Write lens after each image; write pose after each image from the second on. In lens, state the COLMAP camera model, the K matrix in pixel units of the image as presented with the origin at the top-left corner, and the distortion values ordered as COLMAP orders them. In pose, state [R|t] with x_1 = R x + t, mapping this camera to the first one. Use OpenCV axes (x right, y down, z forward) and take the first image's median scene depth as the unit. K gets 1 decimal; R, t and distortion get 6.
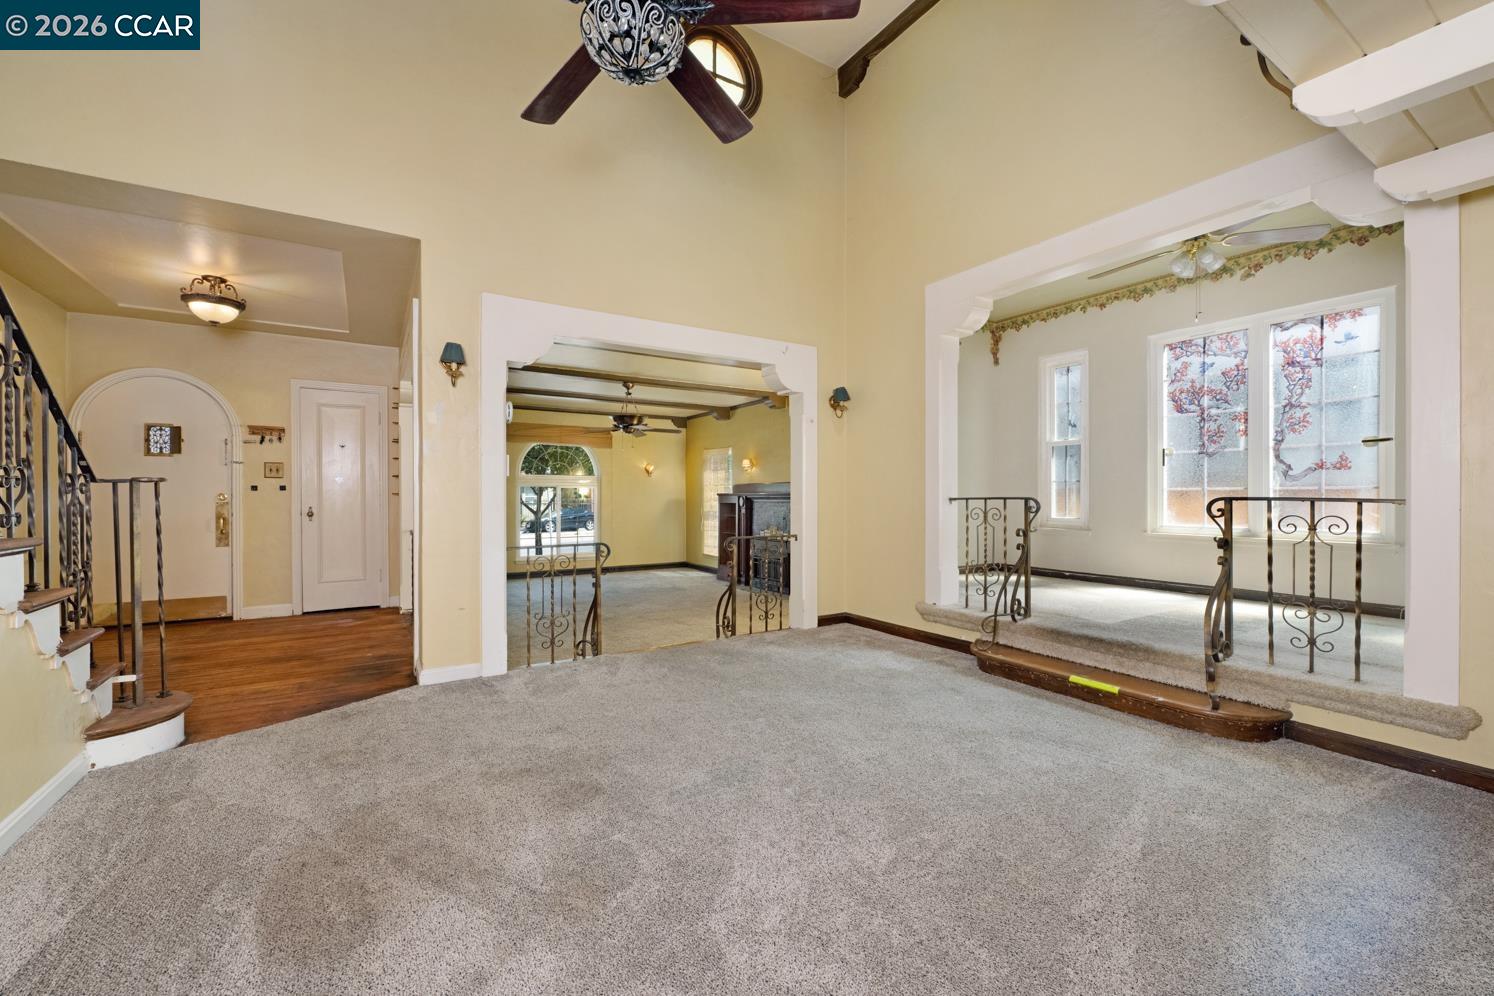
lens RADIAL K [[608.7, 0, 743.6], [0, 608.7, 496.2], [0, 0, 1]] dist [-0.007616, -0.000072]
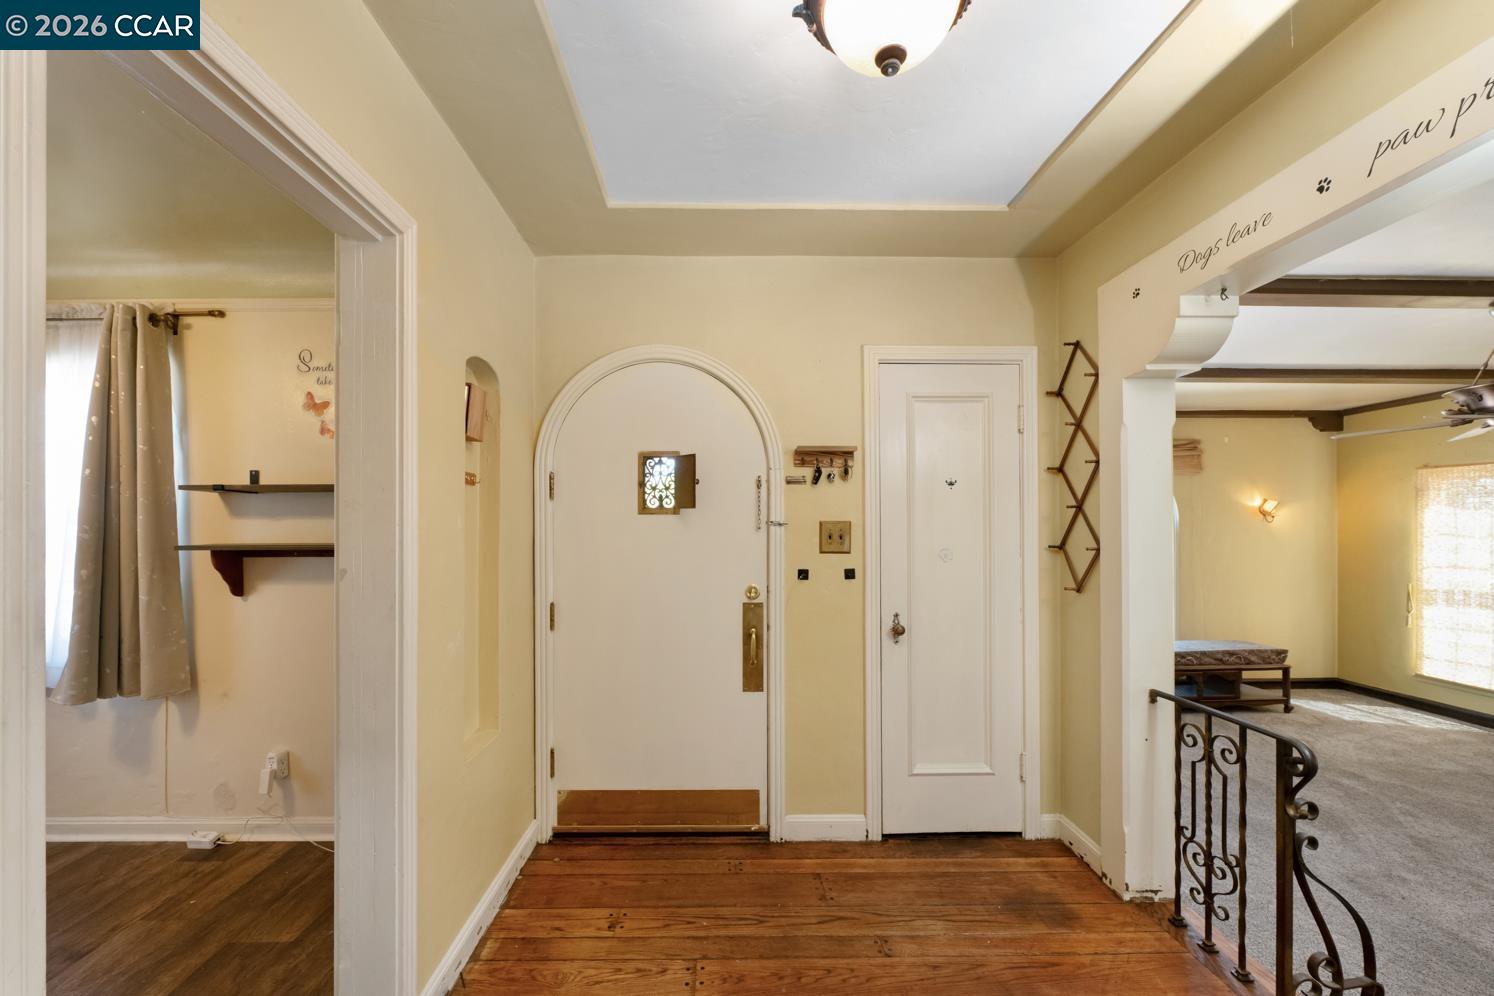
lens RADIAL K [[601.4, 0, 729.2], [0, 601.4, 527.6], [0, 0, 1]] dist [-0.009097, 0.000096]
pose [[0.856177, -0.001392, -0.516680, -0.777726], [-0.001661, 0.999984, -0.005446, -0.062380], [0.516680, 0.005521, 0.856161, 0.705421]]
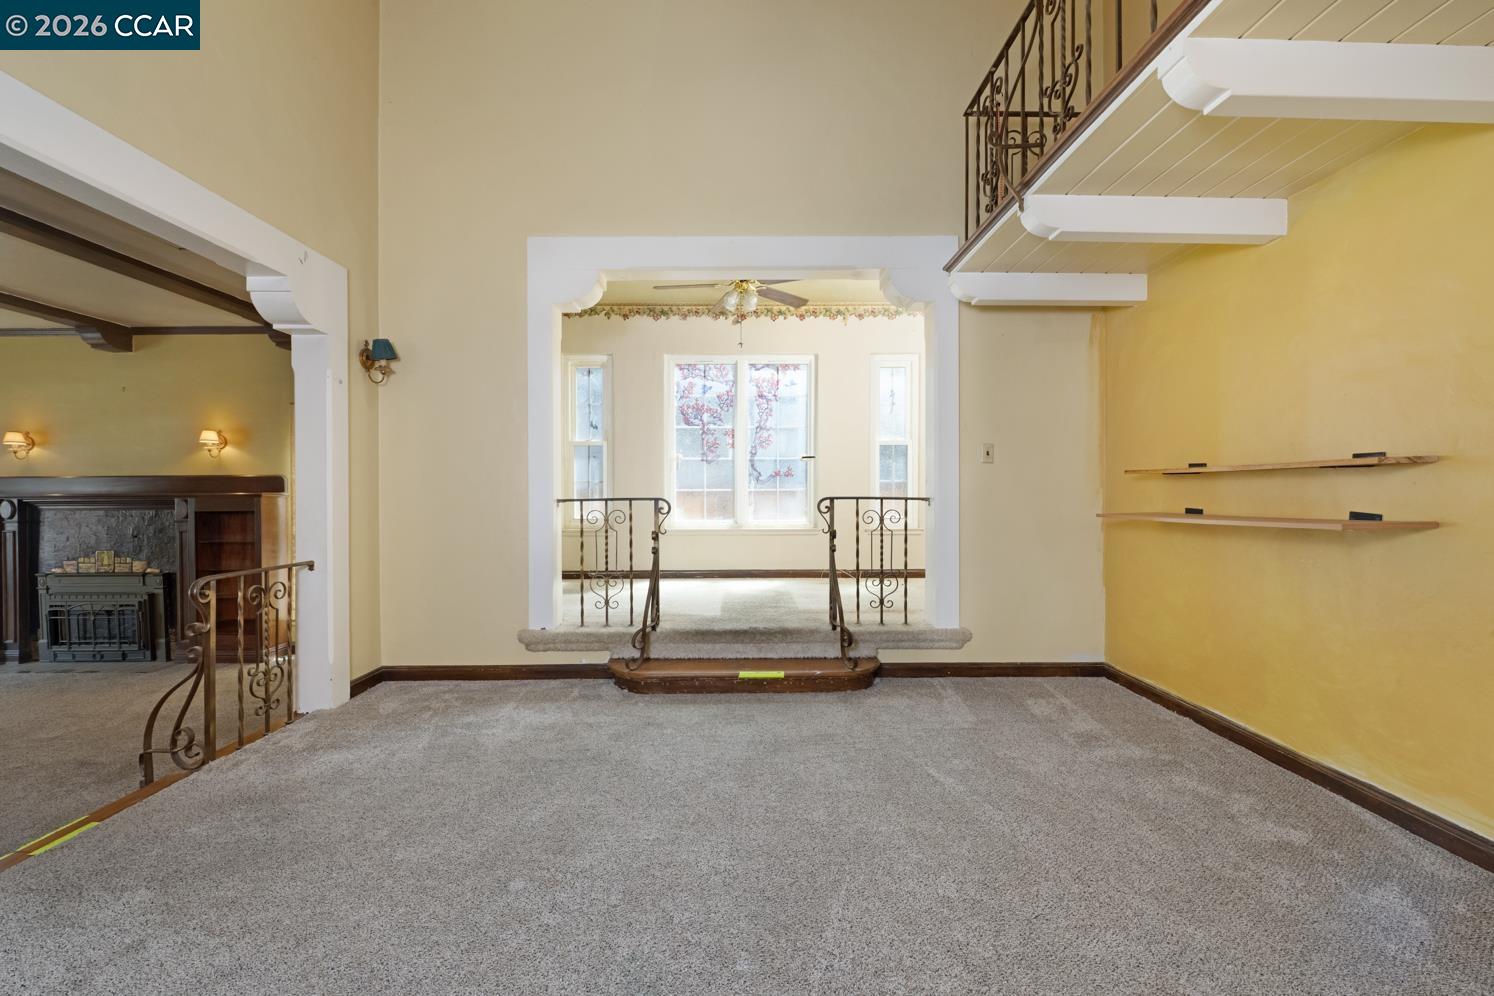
lens RADIAL K [[593.7, 0, 747.0], [0, 593.7, 498.0], [0, 0, 1]] dist [-0.009341, -0.000366]
pose [[0.516042, -0.006475, 0.856539, -0.231966], [0.004939, 0.999977, 0.004584, -0.001663], [-0.856549, 0.001865, 0.516062, 0.357720]]
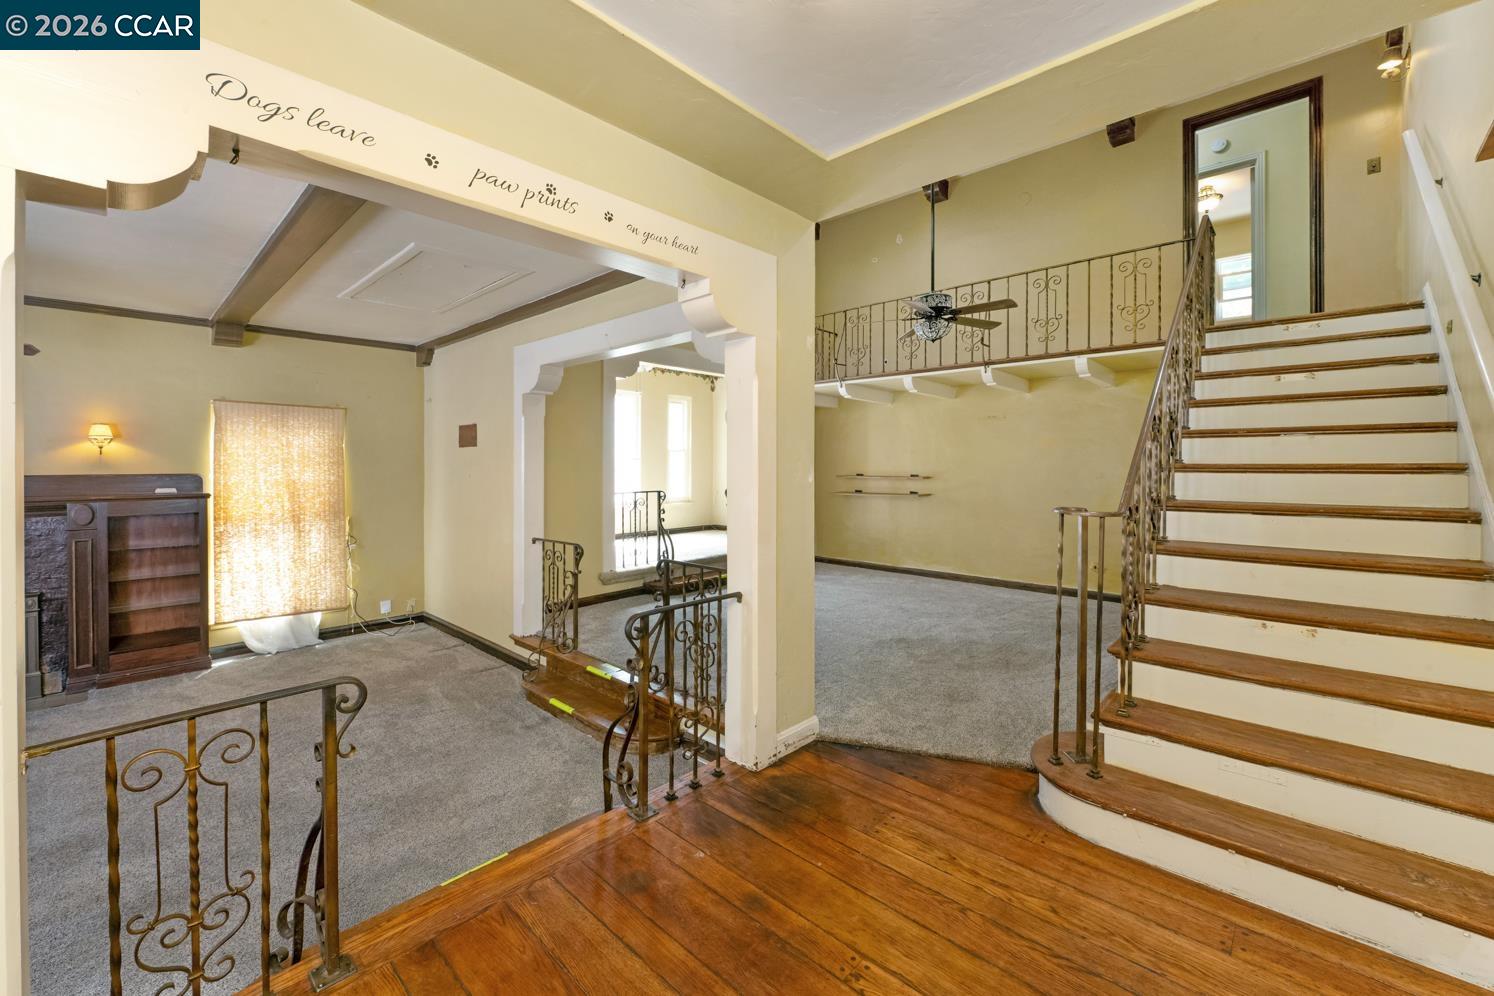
lens RADIAL K [[596.0, 0, 739.9], [0, 596.0, 465.0], [0, 0, 1]] dist [-0.005490, -0.000555]
pose [[-0.254778, 0.003049, 0.966995, -1.095260], [0.003881, 0.999990, -0.002131, -0.059869], [-0.966992, 0.003210, -0.254788, 1.084731]]
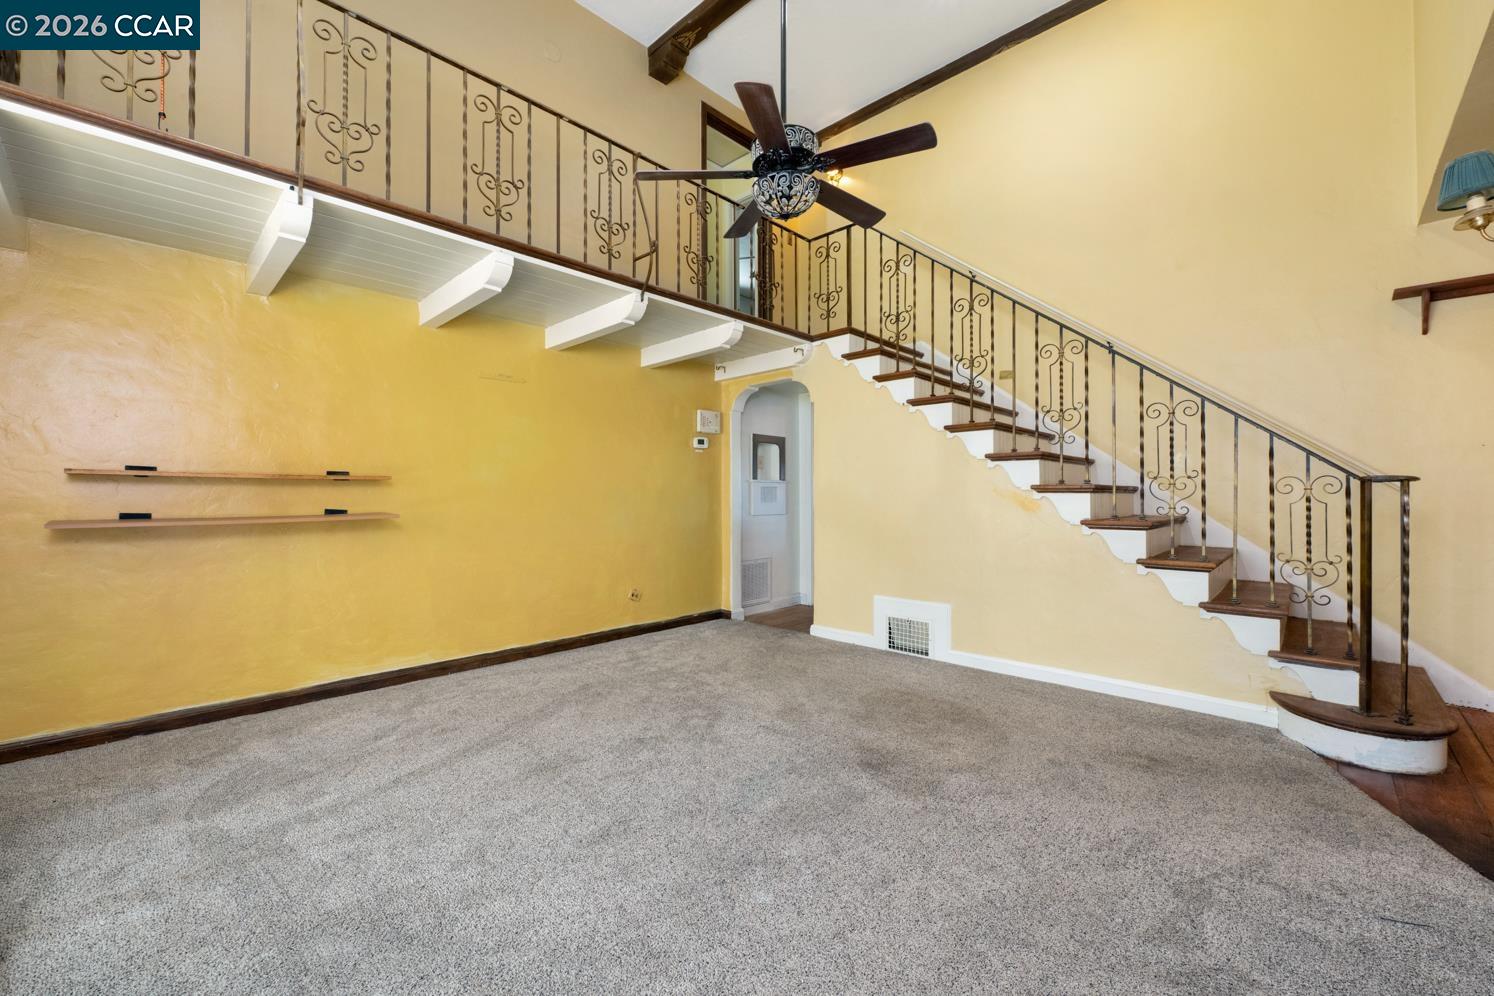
lens RADIAL K [[593.7, 0, 747.0], [0, 593.7, 498.0], [0, 0, 1]] dist [-0.009341, -0.000366]
pose [[-0.970981, 0.003688, -0.239130, 0.119519], [0.001751, 0.999964, 0.008315, -0.004797], [0.239152, 0.007655, -0.970952, 1.052696]]
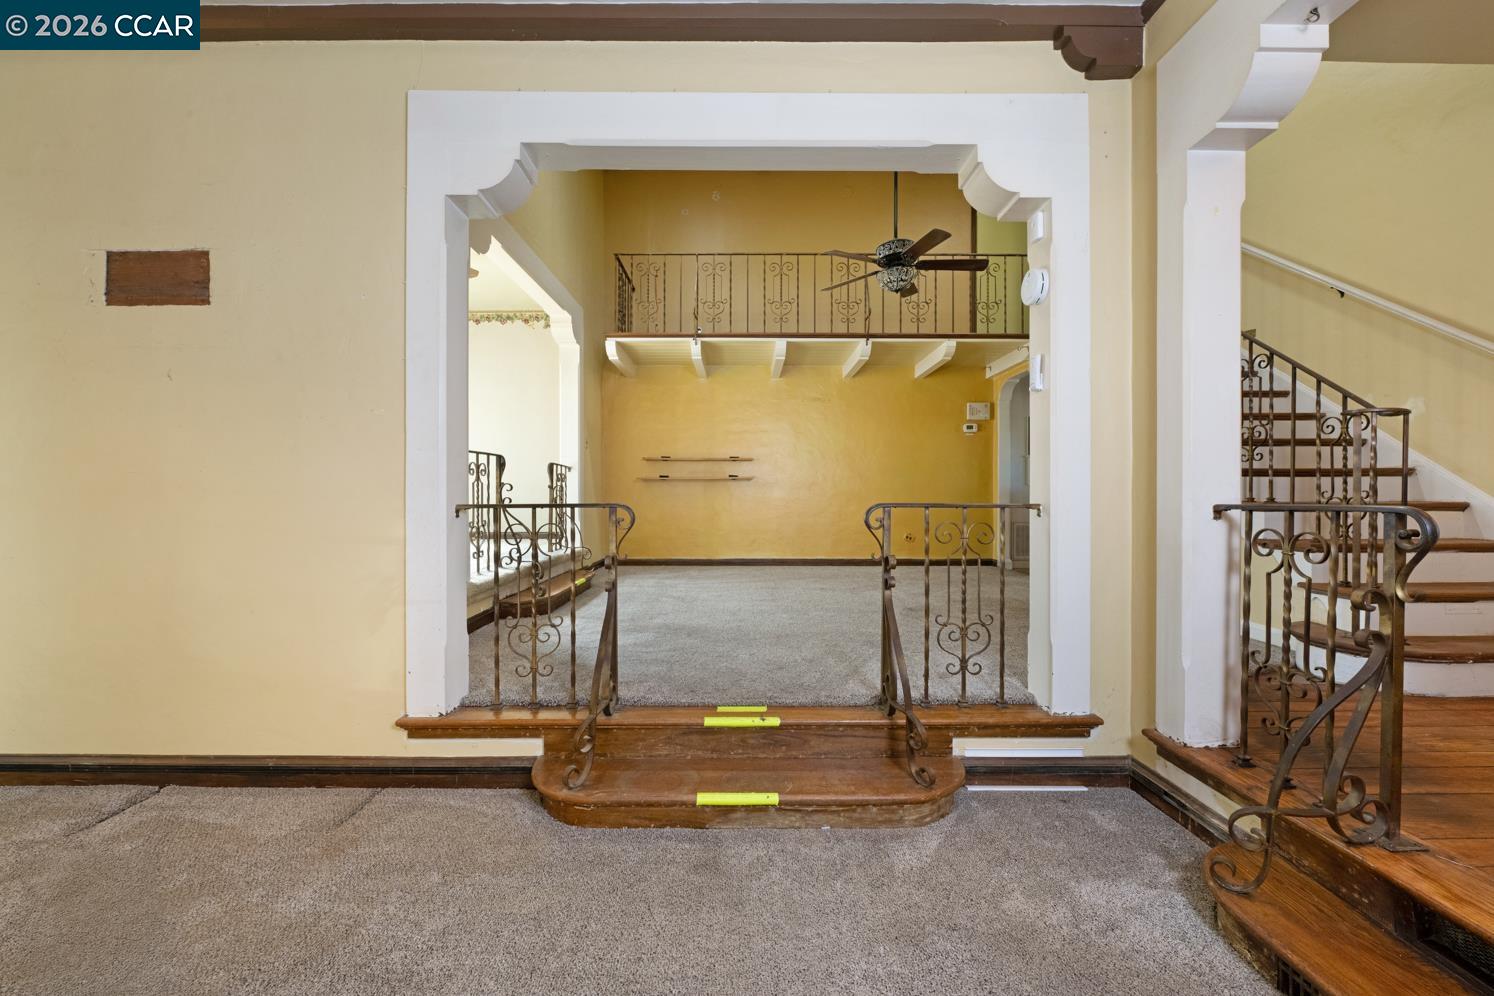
lens RADIAL K [[593.7, 0, 747.0], [0, 593.7, 498.0], [0, 0, 1]] dist [-0.009341, -0.000366]
pose [[-0.848757, -0.003414, 0.528772, -0.412987], [0.001981, 0.999952, 0.009635, 0.061554], [-0.528779, 0.009225, -0.848709, 1.498315]]
